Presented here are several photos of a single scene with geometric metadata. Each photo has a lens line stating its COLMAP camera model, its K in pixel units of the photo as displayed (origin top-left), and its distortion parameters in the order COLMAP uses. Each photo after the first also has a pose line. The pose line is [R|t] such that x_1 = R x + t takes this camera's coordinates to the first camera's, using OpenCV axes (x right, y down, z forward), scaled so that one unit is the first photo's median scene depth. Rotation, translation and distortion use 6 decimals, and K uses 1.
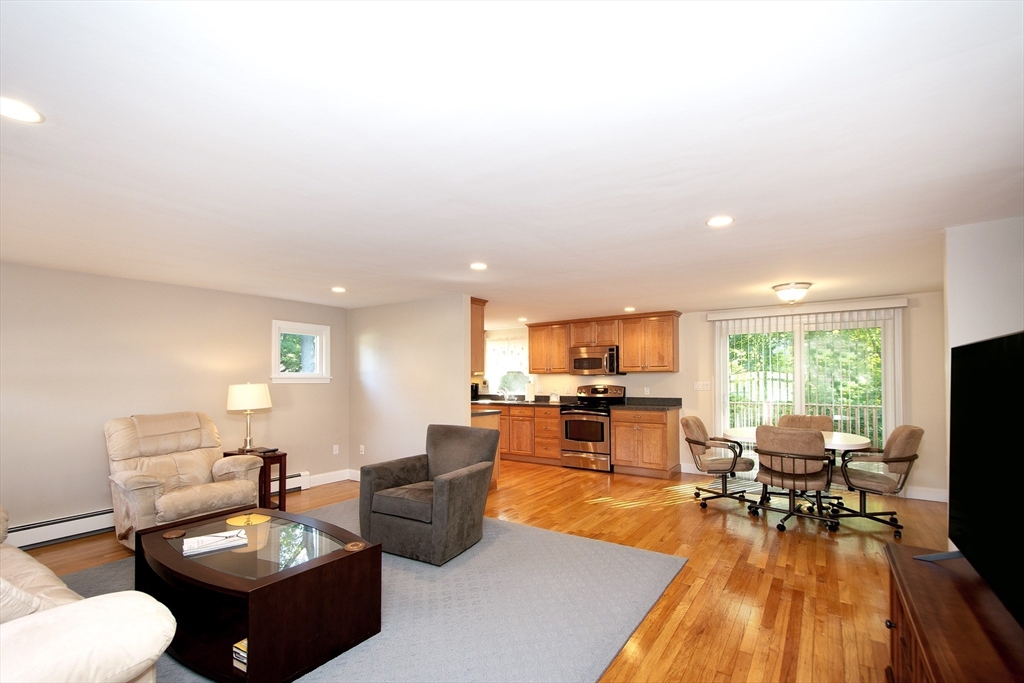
lens RADIAL K [[469.3, 0, 516.8], [0, 469.3, 381.5], [0, 0, 1]] dist [0.014985, -0.000915]
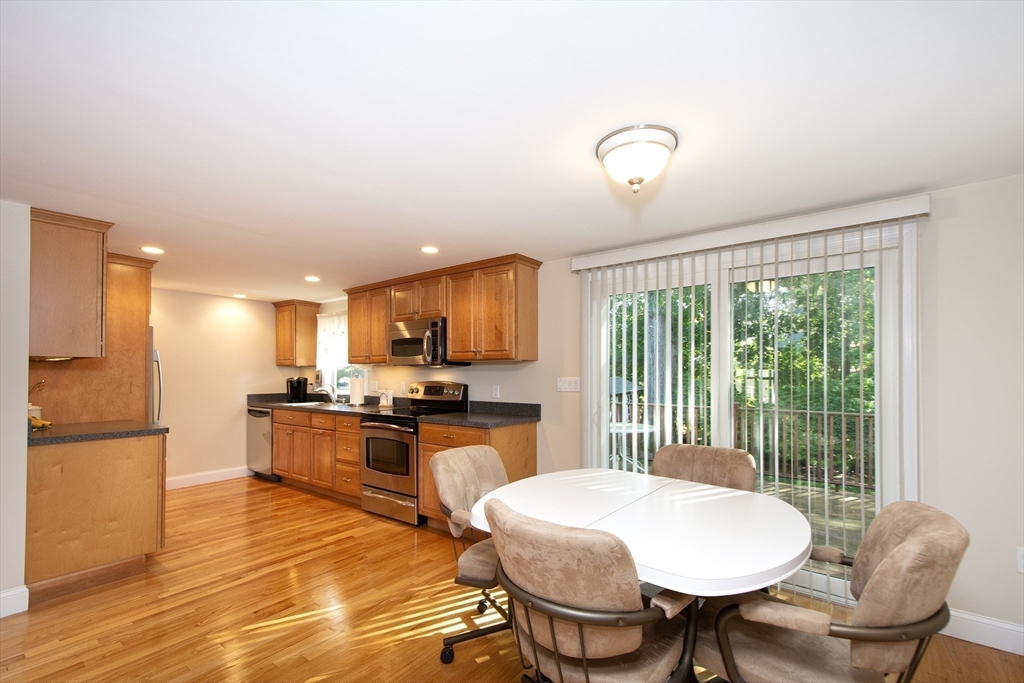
lens RADIAL K [[469.3, 0, 525.9], [0, 469.3, 376.1], [0, 0, 1]] dist [0.014985, -0.000915]
pose [[0.996990, 0.005749, -0.077320, 0.363027], [-0.005626, 0.999983, 0.001811, -0.001499], [0.077329, -0.001371, 0.997005, 0.393483]]
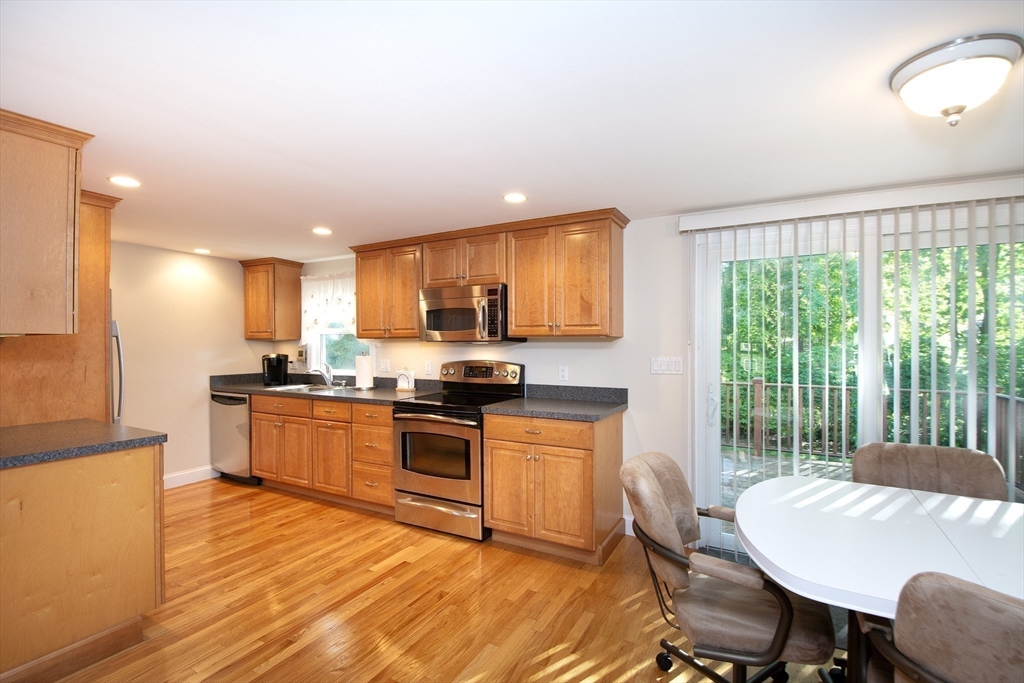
lens RADIAL K [[469.3, 0, 513.6], [0, 469.3, 347.0], [0, 0, 1]] dist [0.014985, -0.000915]
pose [[0.997379, 0.004183, 0.072239, 0.185432], [-0.004459, 0.999983, 0.003663, -0.010297], [-0.072222, -0.003976, 0.997381, 0.490775]]
